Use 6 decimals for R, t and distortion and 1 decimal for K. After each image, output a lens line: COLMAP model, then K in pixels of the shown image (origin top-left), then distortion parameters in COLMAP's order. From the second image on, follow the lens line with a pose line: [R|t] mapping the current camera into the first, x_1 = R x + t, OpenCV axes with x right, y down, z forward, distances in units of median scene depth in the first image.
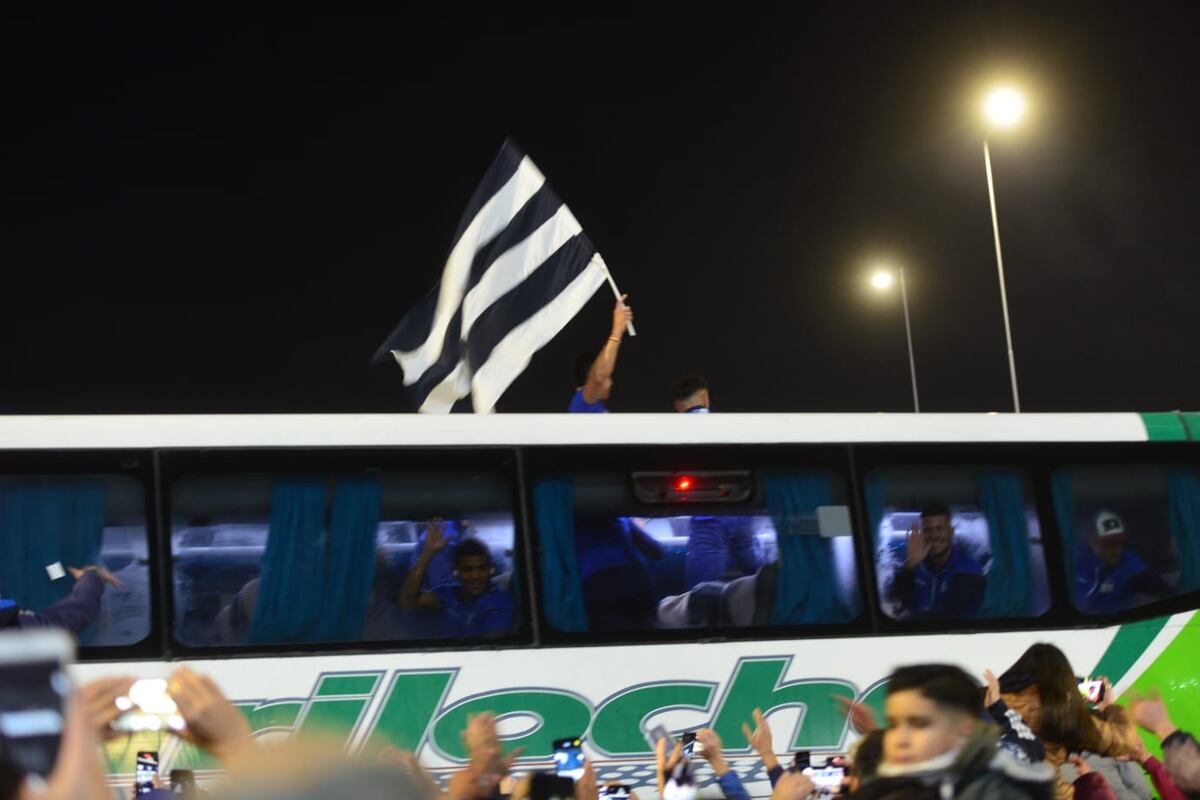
lens RADIAL K [[2459.3, 0, 600.0], [0, 2459.3, 400.0], [0, 0, 1]] dist [-0.042757, -0.290843]
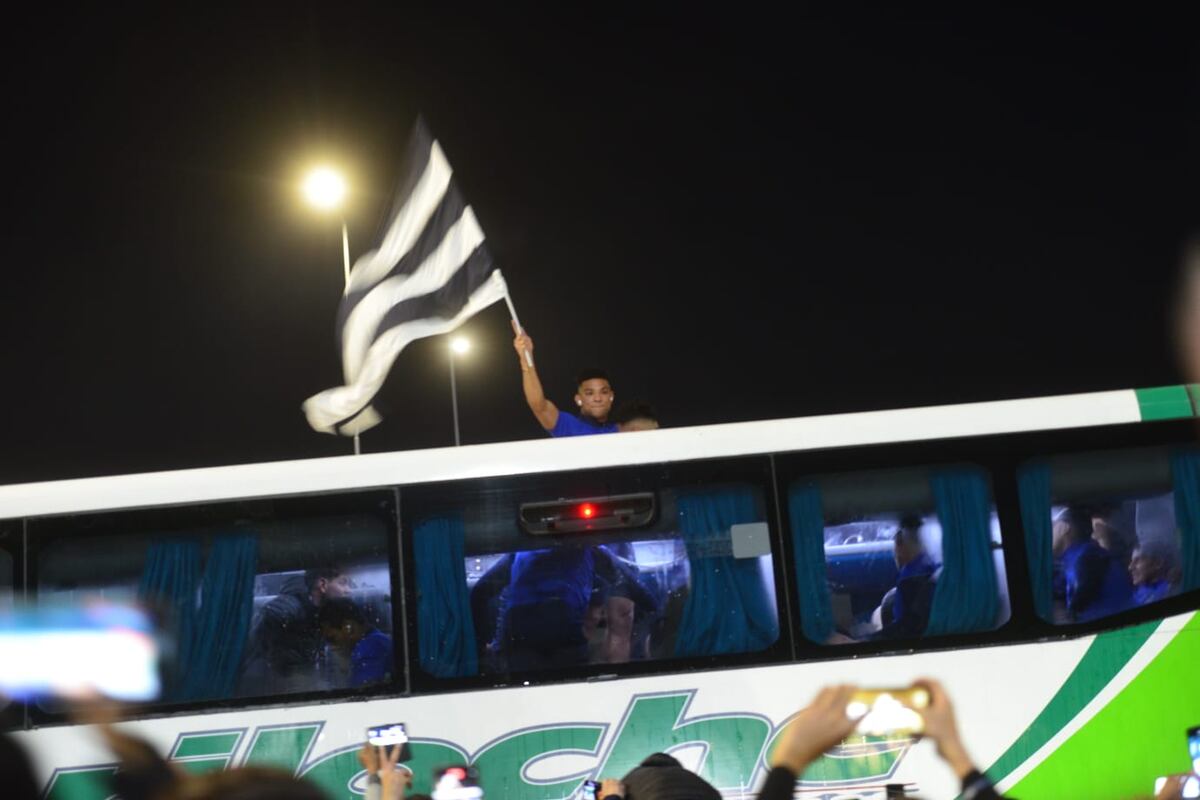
lens RADIAL K [[2459.3, 0, 600.0], [0, 2459.3, 400.0], [0, 0, 1]] dist [-0.042757, -0.290843]
pose [[0.944626, -0.082846, -0.317518, 0.353152], [0.084841, 0.996366, -0.007566, -0.000733], [0.316990, -0.019791, 0.948222, 0.116172]]
